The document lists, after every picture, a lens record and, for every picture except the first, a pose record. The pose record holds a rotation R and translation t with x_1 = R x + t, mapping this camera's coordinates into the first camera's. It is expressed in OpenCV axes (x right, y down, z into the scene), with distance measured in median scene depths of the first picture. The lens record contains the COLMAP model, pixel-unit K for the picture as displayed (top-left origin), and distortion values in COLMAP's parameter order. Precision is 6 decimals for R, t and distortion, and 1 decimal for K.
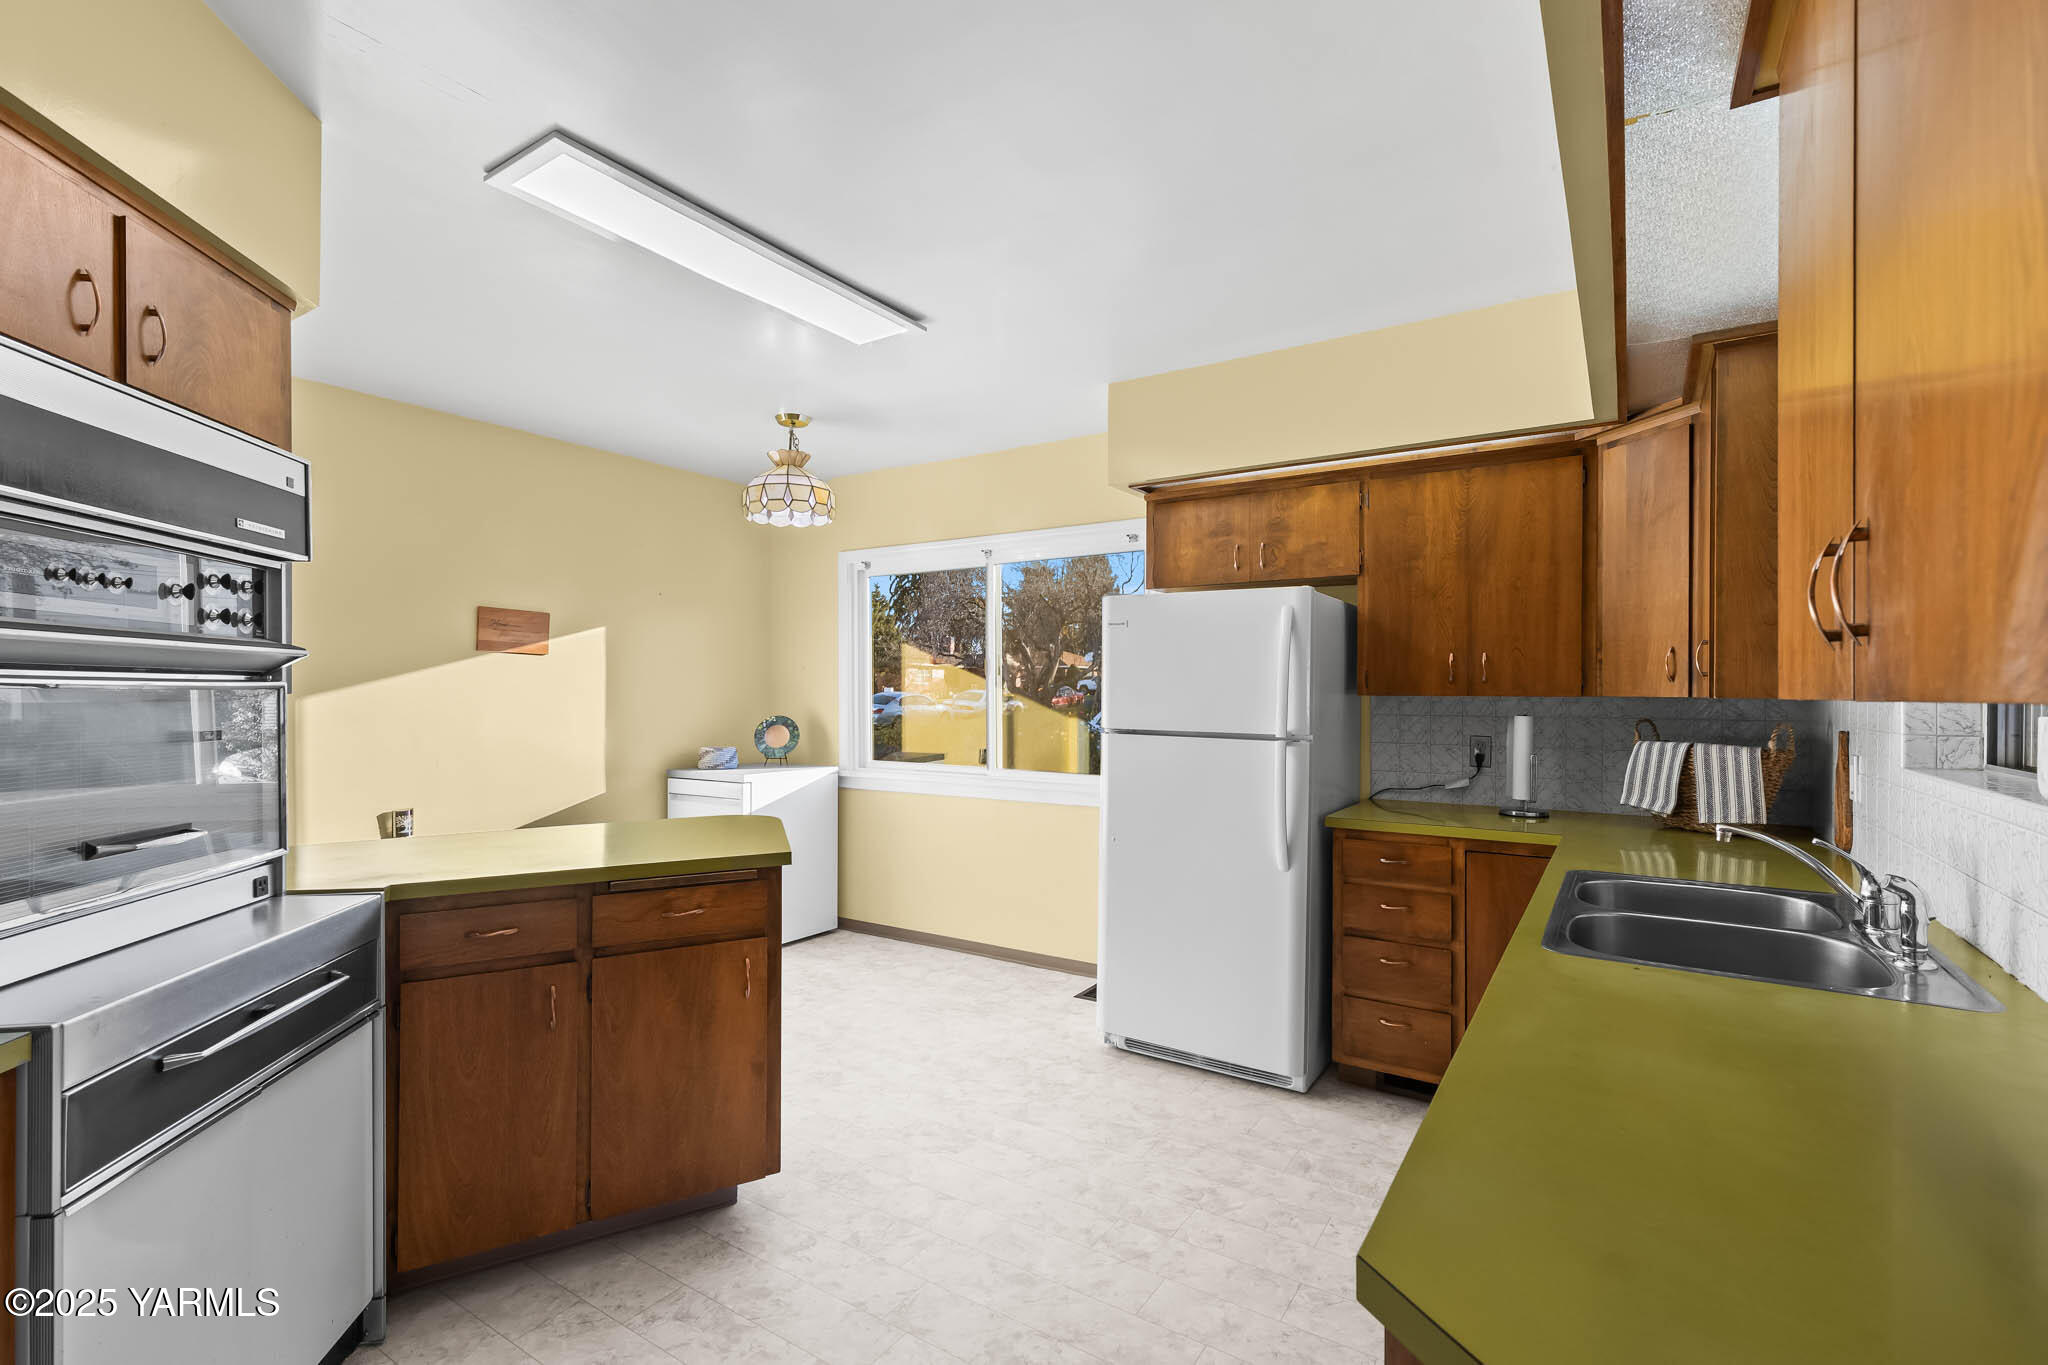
lens RADIAL K [[932.9, 0, 1034.0], [0, 932.9, 688.9], [0, 0, 1]] dist [0.002375, 0.000931]
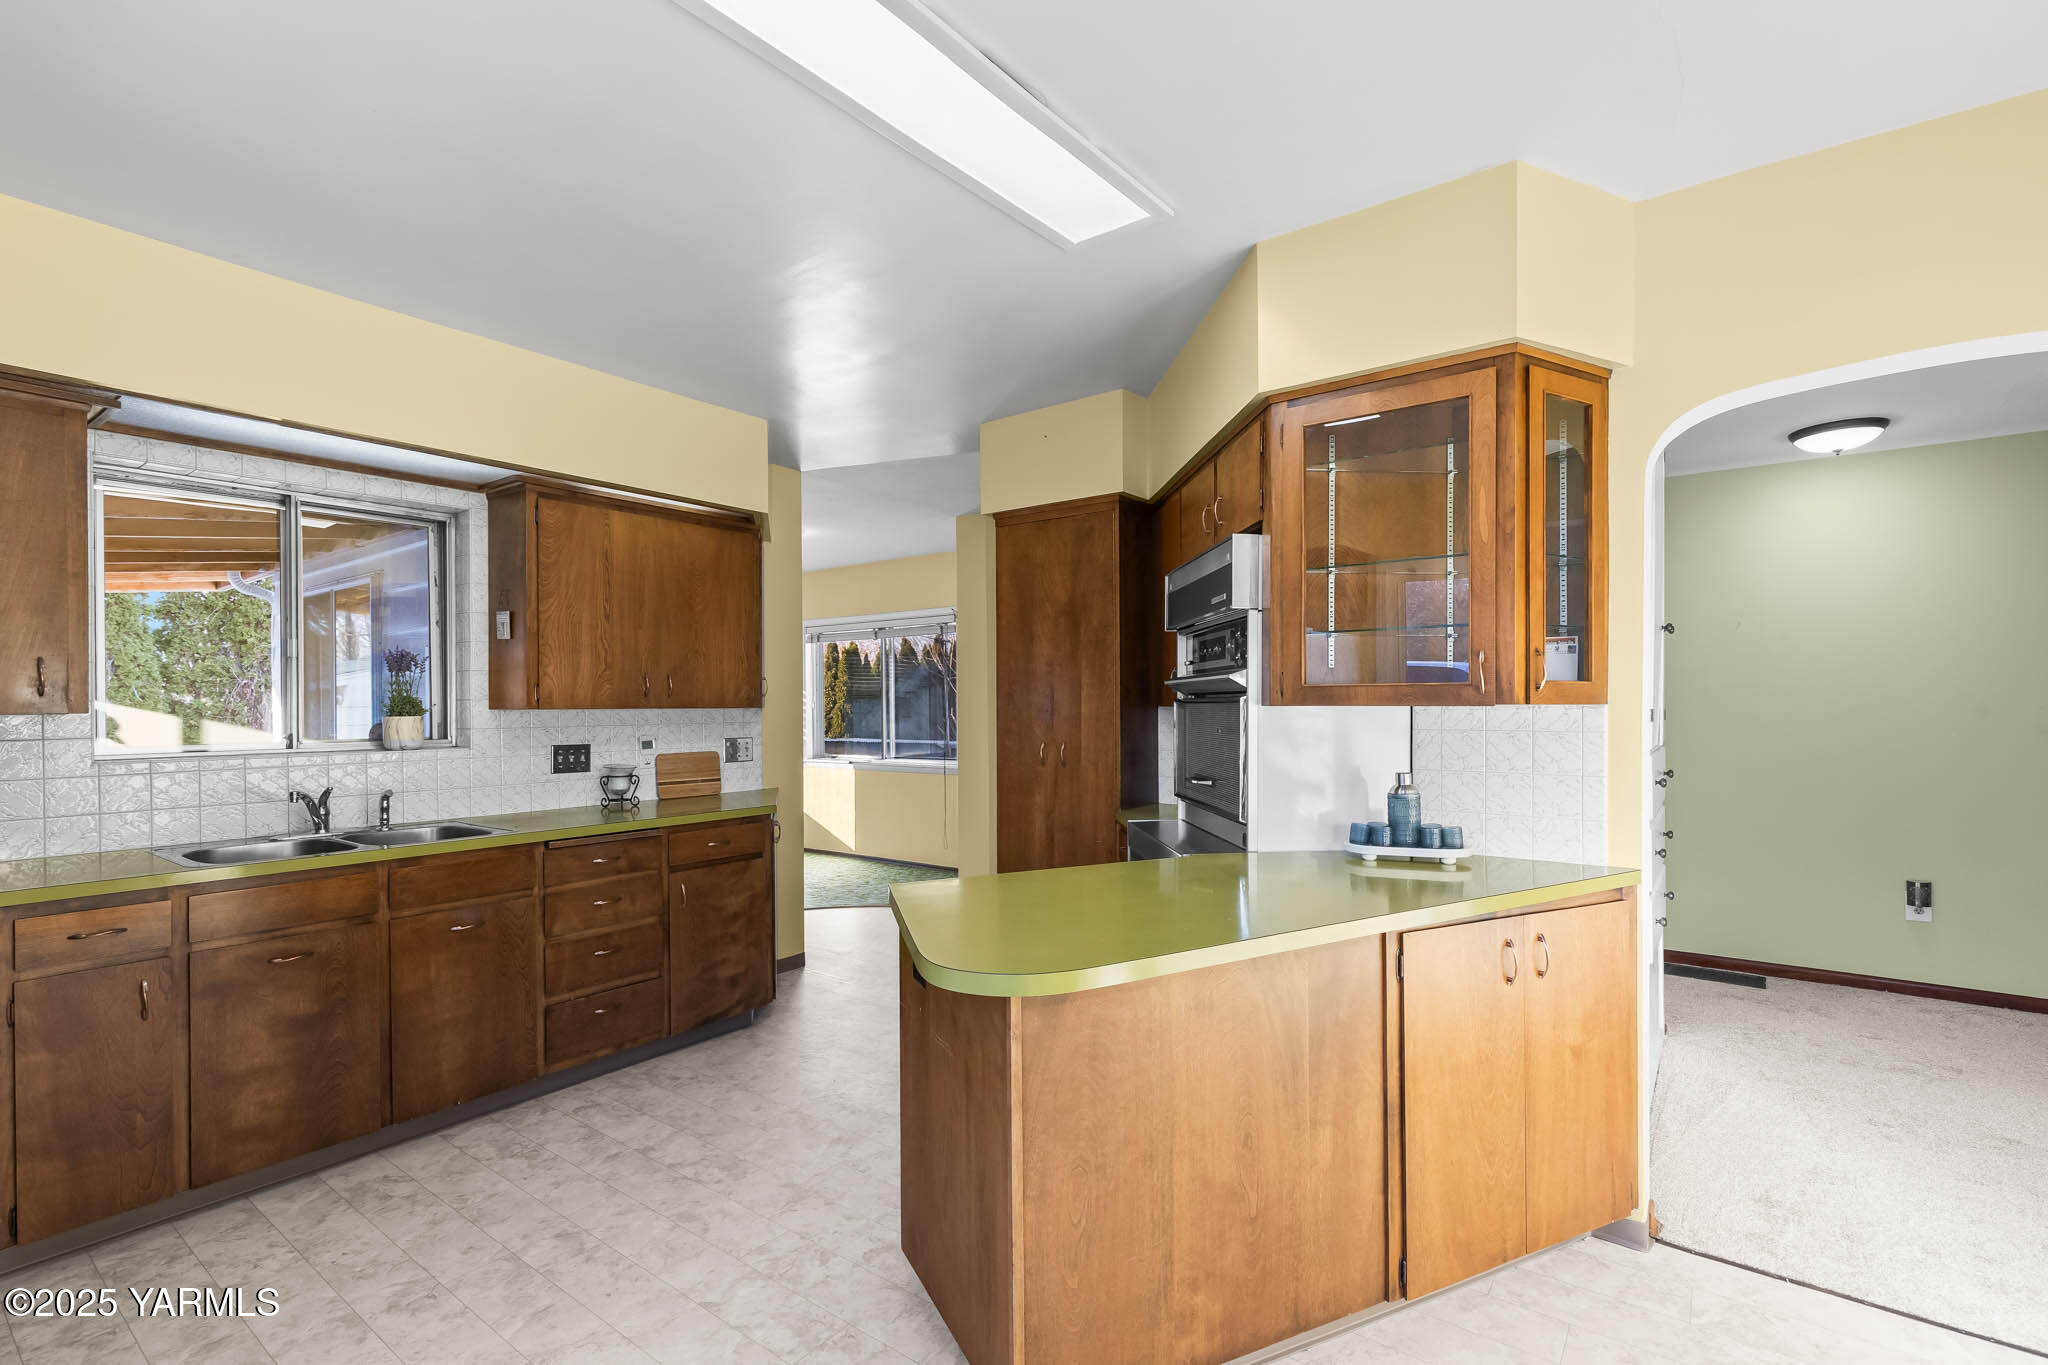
lens RADIAL K [[932.9, 0, 1038.4], [0, 932.9, 698.5], [0, 0, 1]] dist [0.002375, 0.000931]
pose [[-0.998415, 0.001958, 0.056253, -0.433423], [0.001278, 0.999926, -0.012116, 0.005214], [-0.056272, -0.012025, -0.998343, 1.809534]]
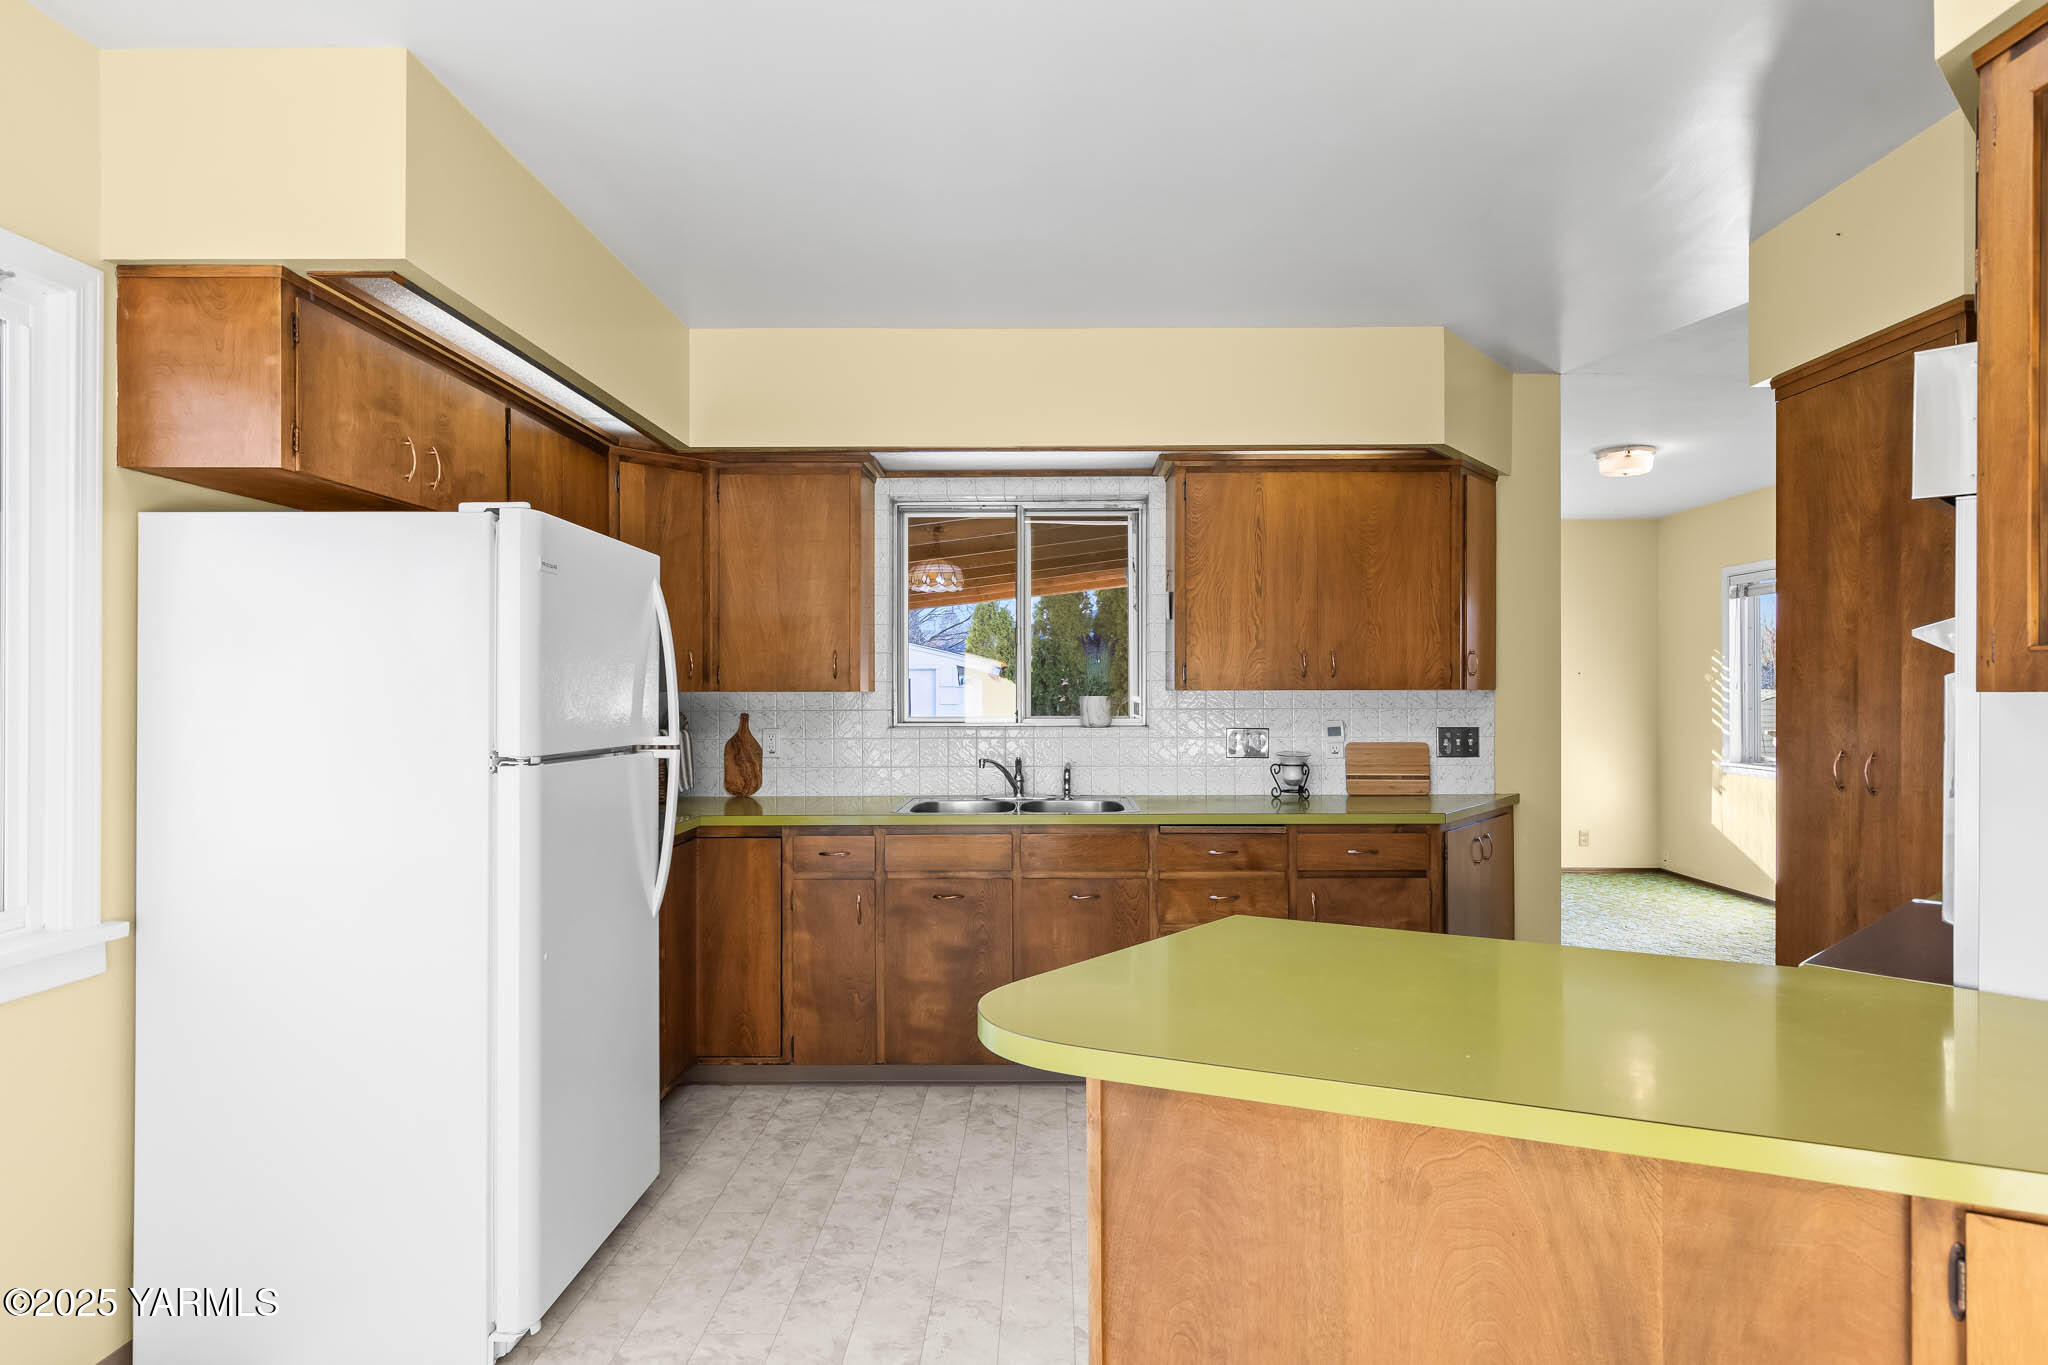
lens RADIAL K [[1112.3, 0, 1037.6], [0, 1112.3, 681.5], [0, 0, 1]] dist [0.005469, -0.003869]
pose [[-0.540474, 0.002335, 0.841357, -0.851506], [-0.005291, 0.999967, -0.006174, 0.001999], [-0.841344, -0.007789, -0.540444, 1.519057]]
